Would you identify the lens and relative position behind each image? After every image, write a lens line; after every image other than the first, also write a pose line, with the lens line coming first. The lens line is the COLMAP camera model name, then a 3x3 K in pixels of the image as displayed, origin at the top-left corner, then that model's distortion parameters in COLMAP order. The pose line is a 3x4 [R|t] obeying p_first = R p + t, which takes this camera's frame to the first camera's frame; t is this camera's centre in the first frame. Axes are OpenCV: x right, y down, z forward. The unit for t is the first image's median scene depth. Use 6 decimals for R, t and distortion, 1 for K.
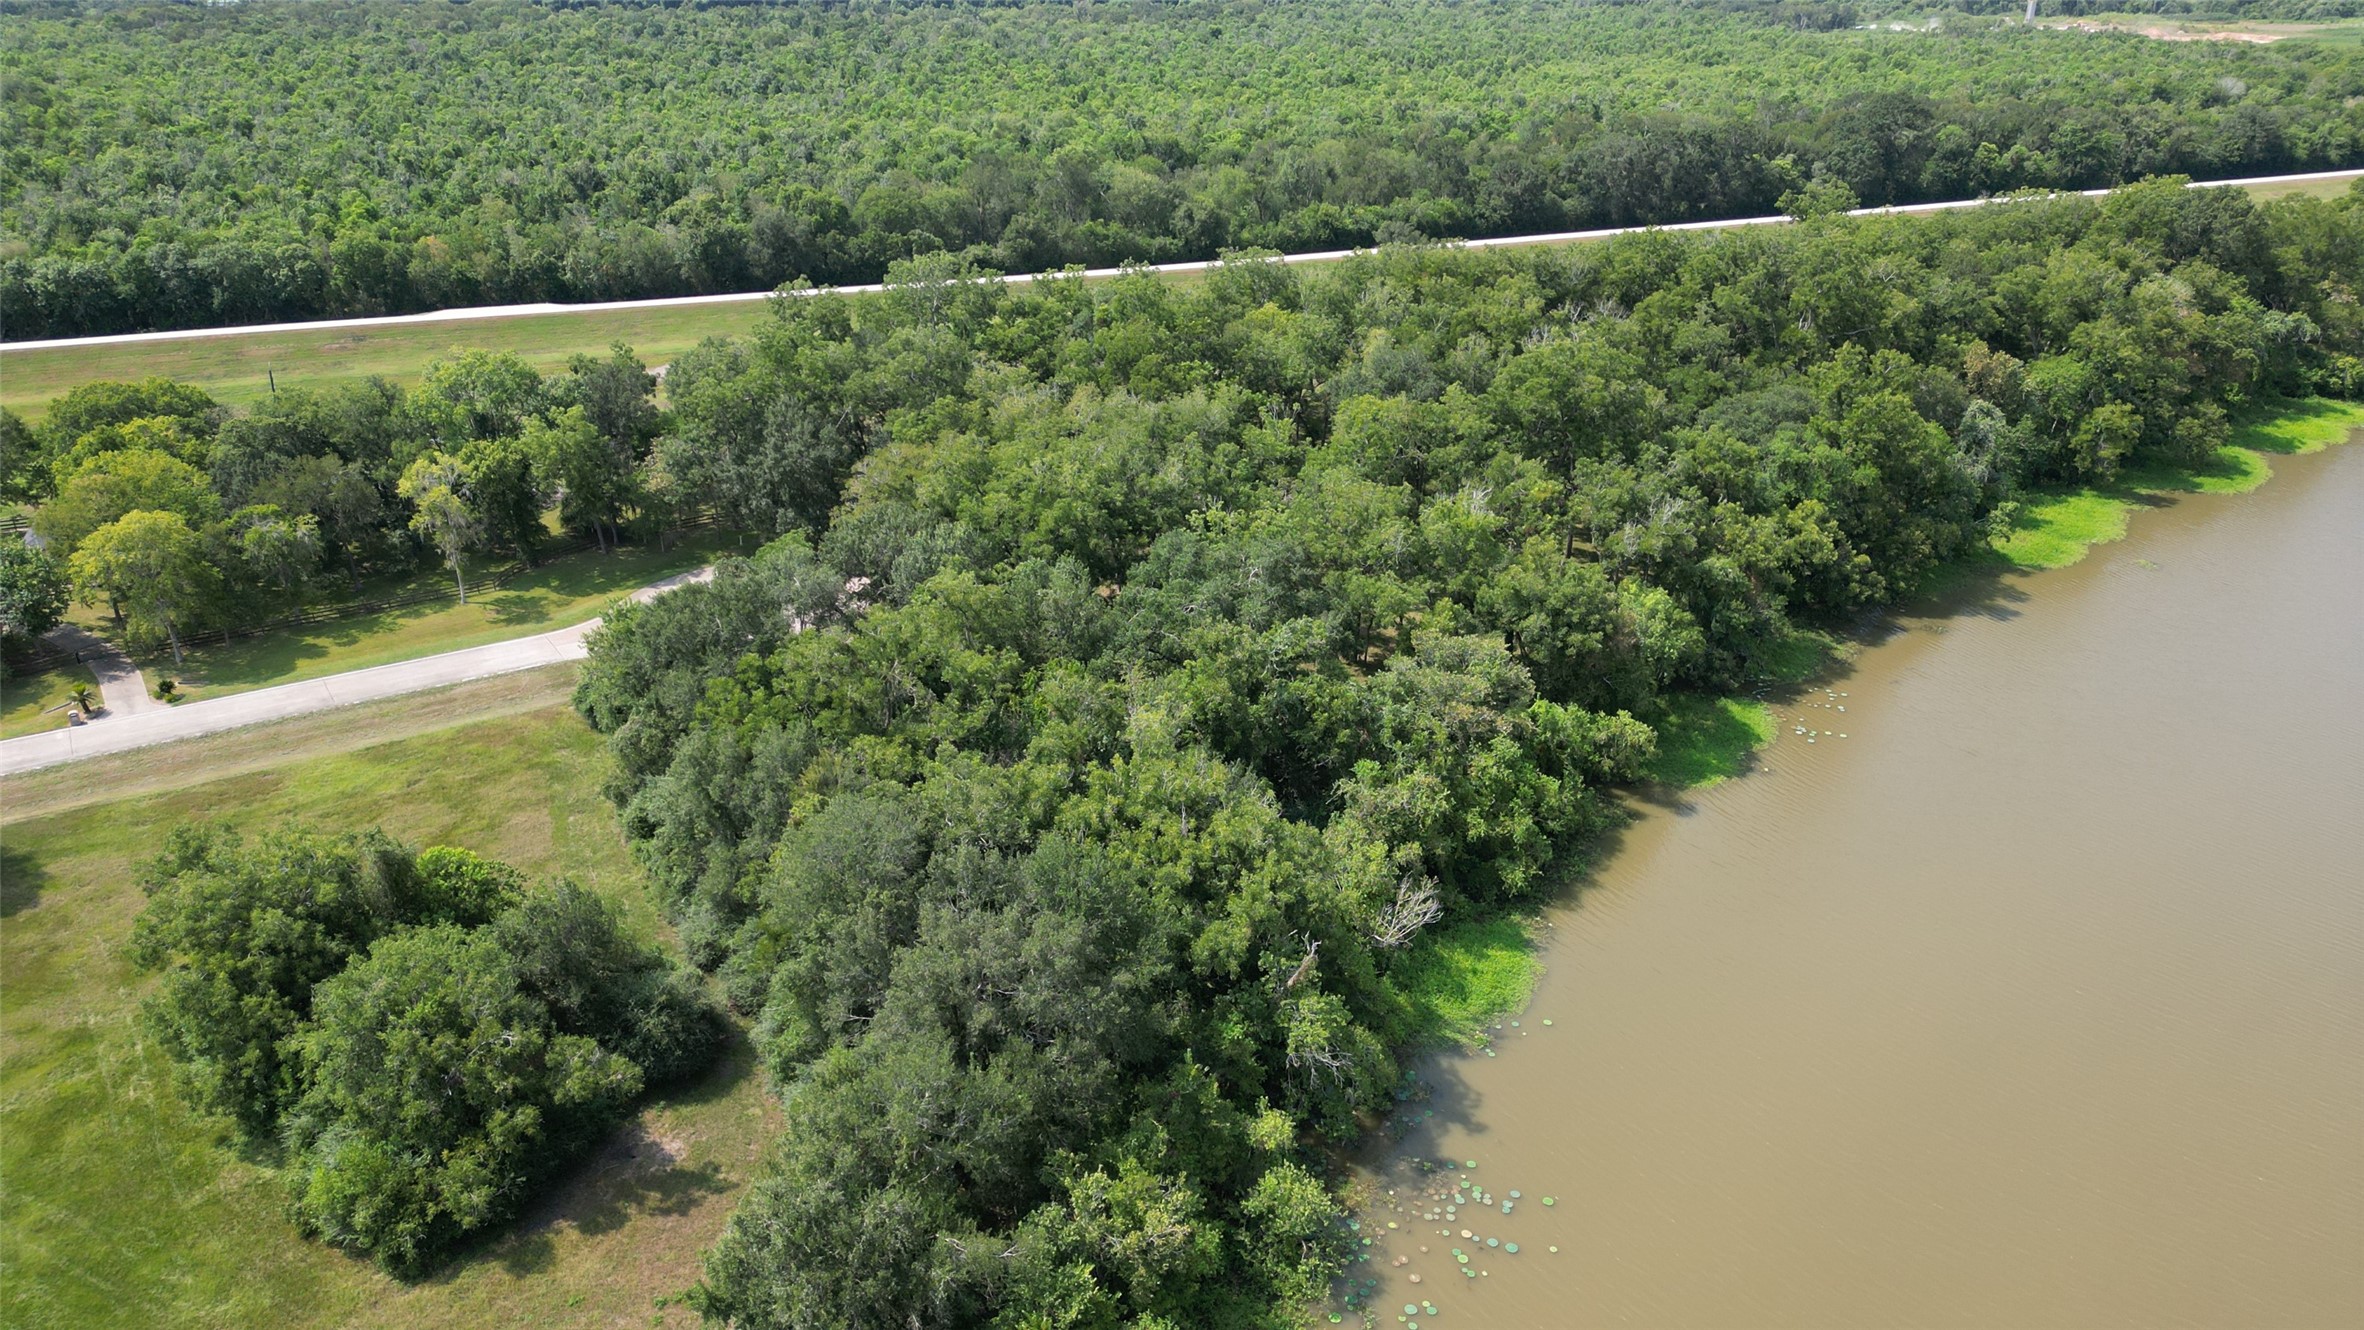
lens RADIAL K [[1653.4, 0, 1182.0], [0, 1653.4, 665.0], [0, 0, 1]] dist [0.071734, -0.066753]
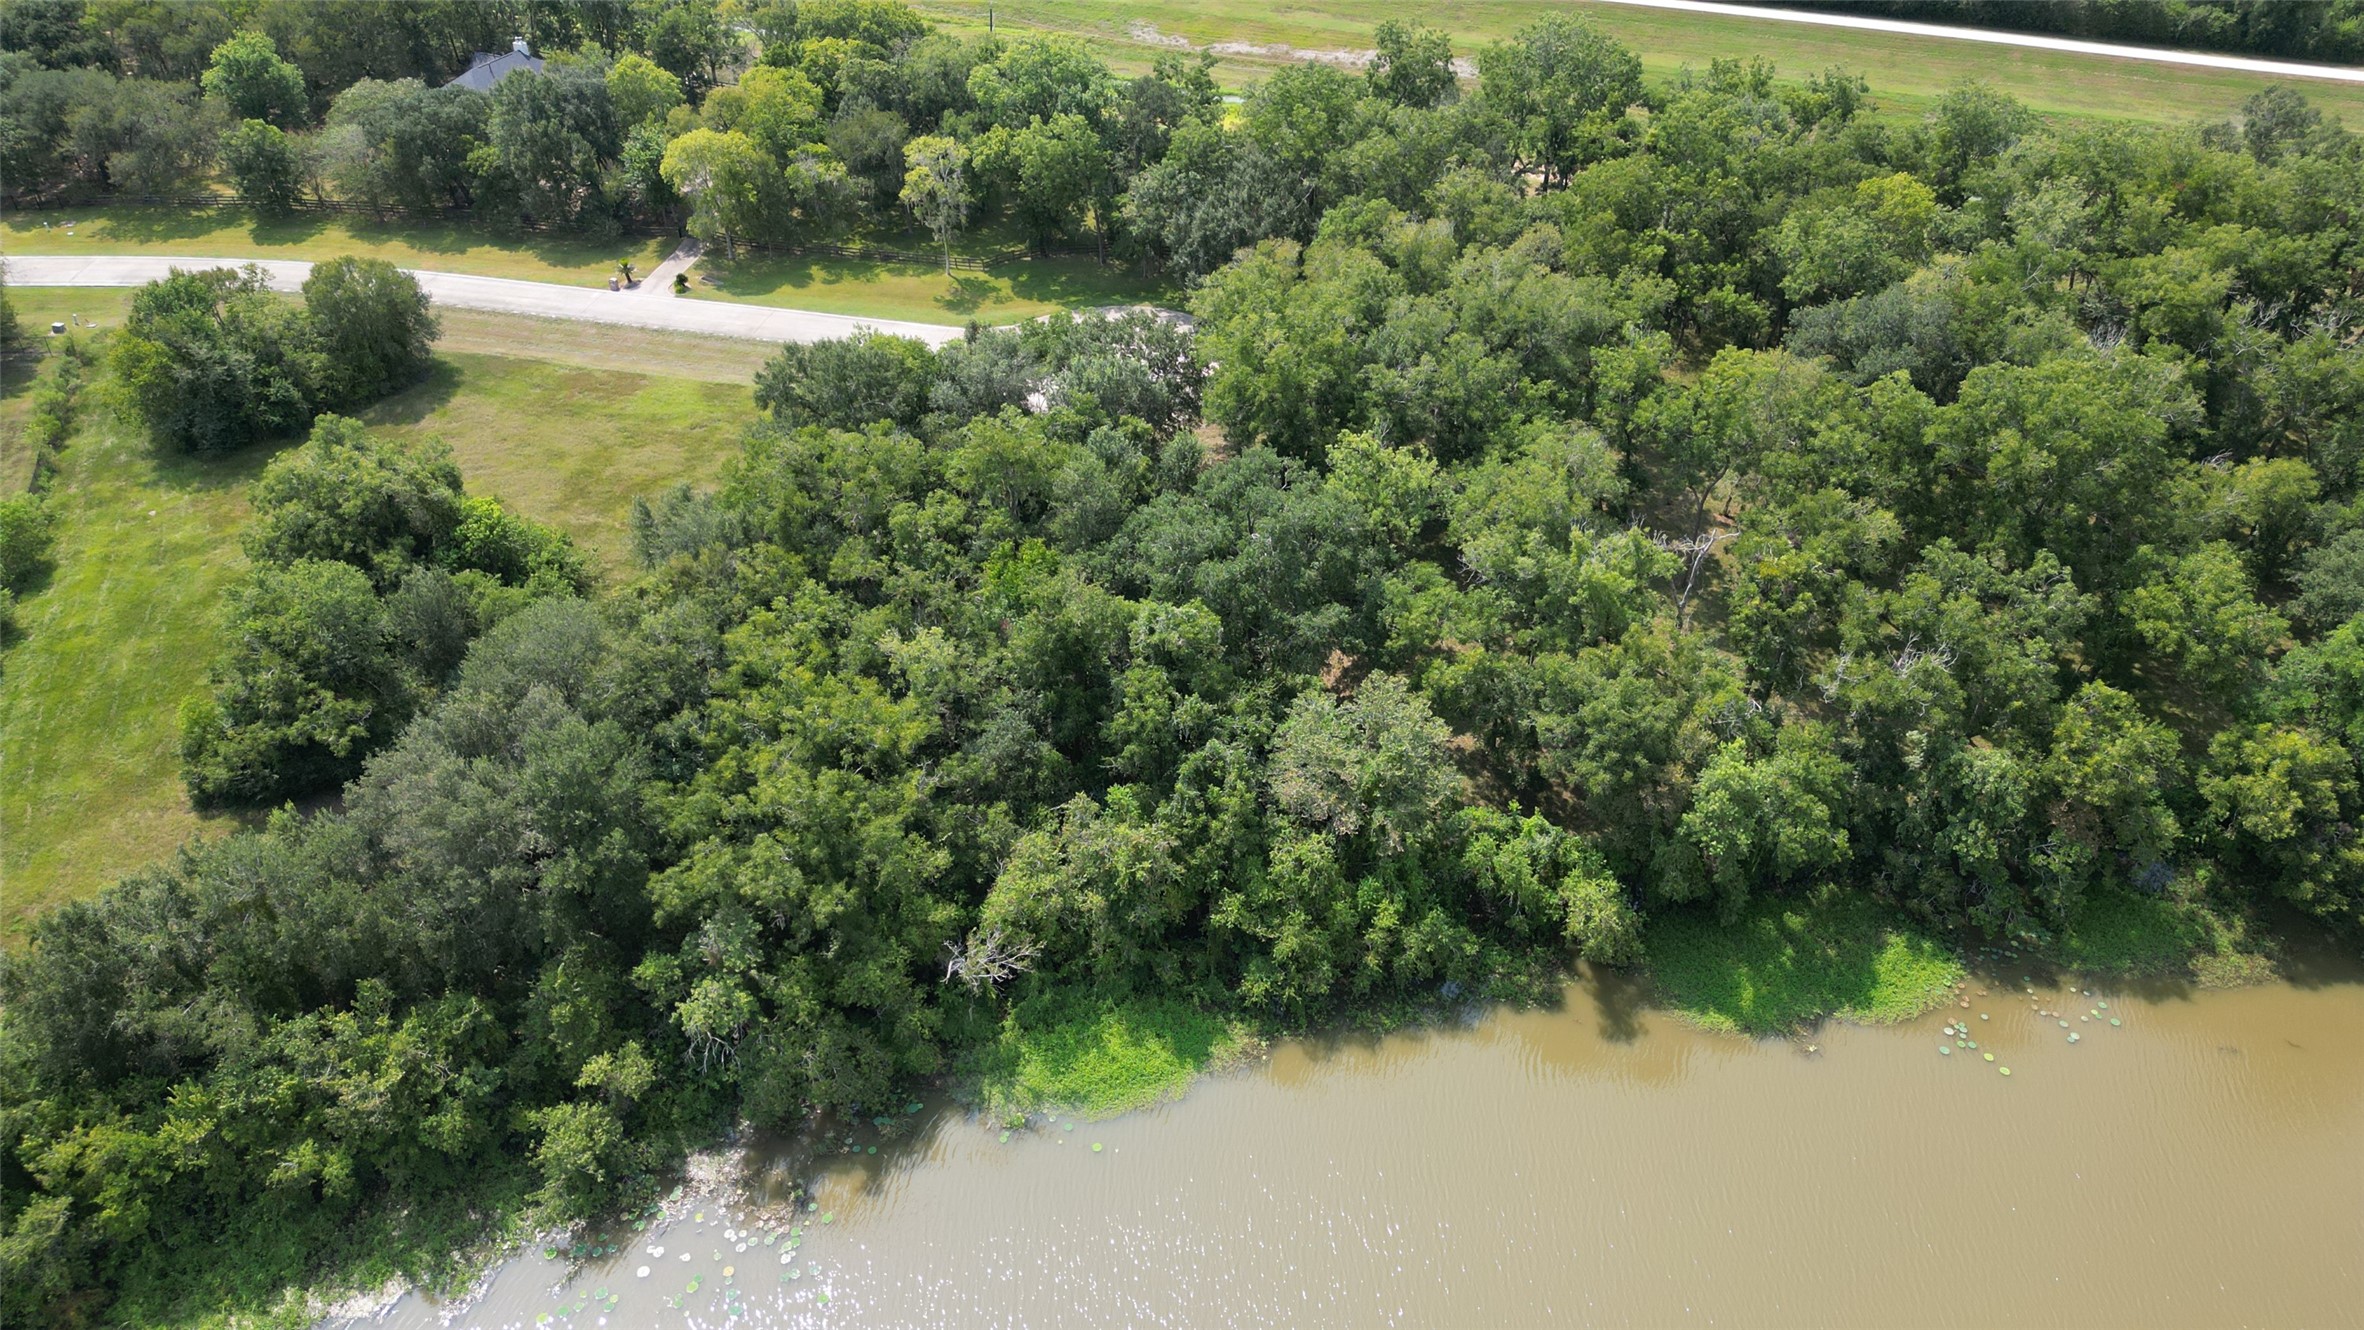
lens RADIAL K [[1653.4, 0, 1182.0], [0, 1653.4, 665.0], [0, 0, 1]] dist [0.071734, -0.066753]
pose [[0.716173, 0.423213, -0.554965, 0.394024], [-0.290681, 0.903792, 0.314108, -0.189728], [0.634508, -0.063638, 0.770292, 0.227969]]
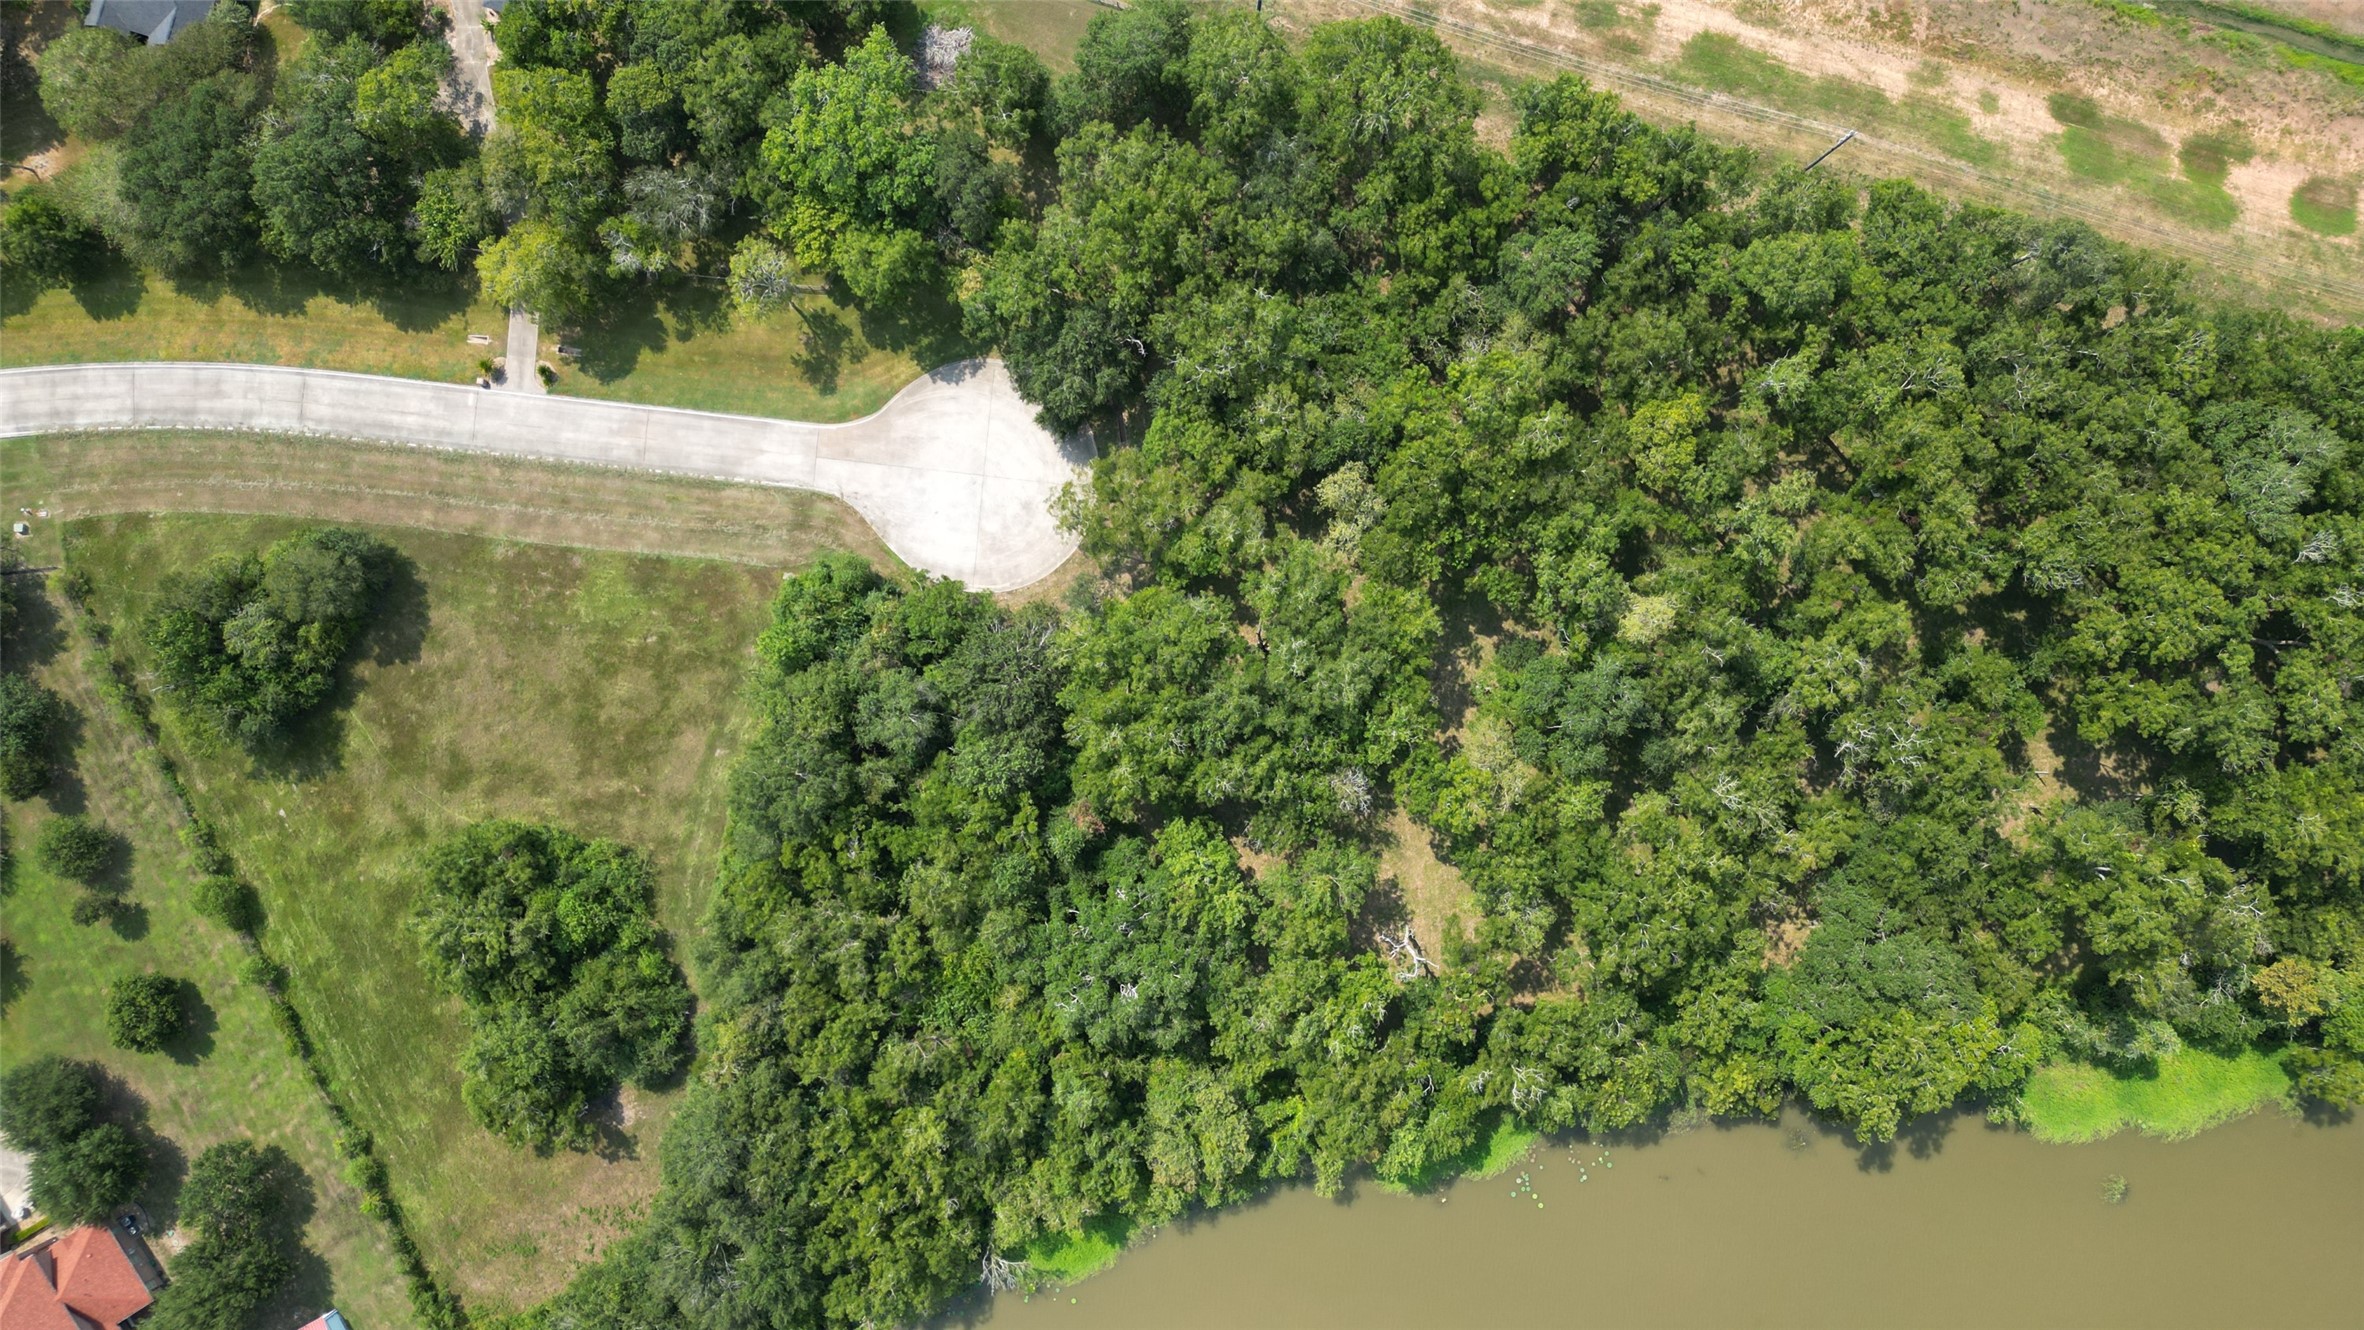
lens RADIAL K [[1653.9, 0, 1180.7], [0, 1653.9, 670.3], [0, 0, 1]] dist [0.081690, -0.086601]
pose [[0.776288, 0.630162, -0.016548, -0.050512], [-0.248204, 0.329679, 0.910883, -1.021347], [0.579459, -0.703000, 0.412334, 0.503062]]
